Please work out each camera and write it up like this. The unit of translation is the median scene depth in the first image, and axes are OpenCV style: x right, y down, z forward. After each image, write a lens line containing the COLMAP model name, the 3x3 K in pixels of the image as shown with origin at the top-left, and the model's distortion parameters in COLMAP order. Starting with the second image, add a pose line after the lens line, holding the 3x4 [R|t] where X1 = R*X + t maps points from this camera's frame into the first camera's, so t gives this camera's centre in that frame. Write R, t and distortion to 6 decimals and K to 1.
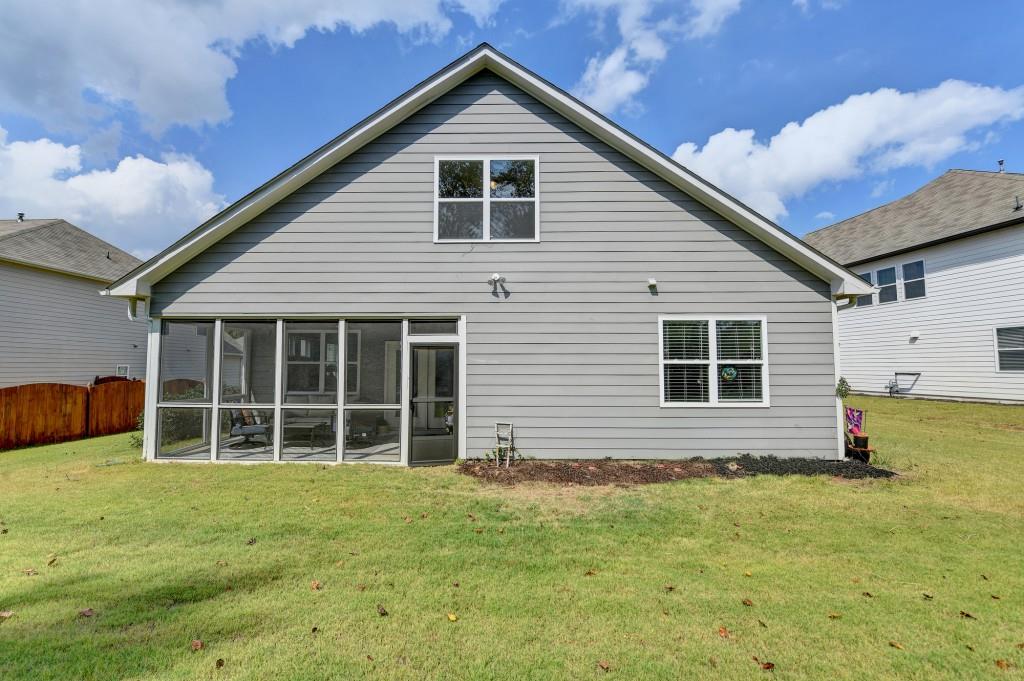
lens RADIAL K [[423.4, 0, 511.7], [0, 423.4, 344.3], [0, 0, 1]] dist [-0.017473, -0.000215]
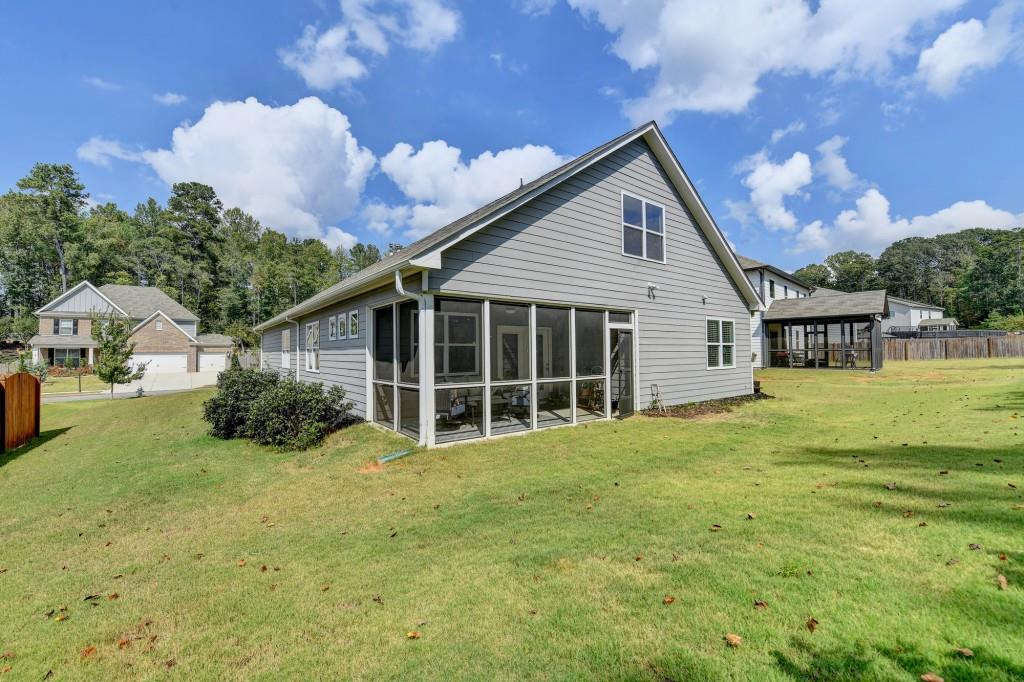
lens RADIAL K [[423.4, 0, 490.0], [0, 423.4, 343.3], [0, 0, 1]] dist [-0.017473, -0.000215]
pose [[0.790211, 0.005953, 0.612805, -1.335023], [-0.022555, 0.999558, 0.019374, 0.026072], [-0.612419, -0.029131, 0.789996, 0.179132]]
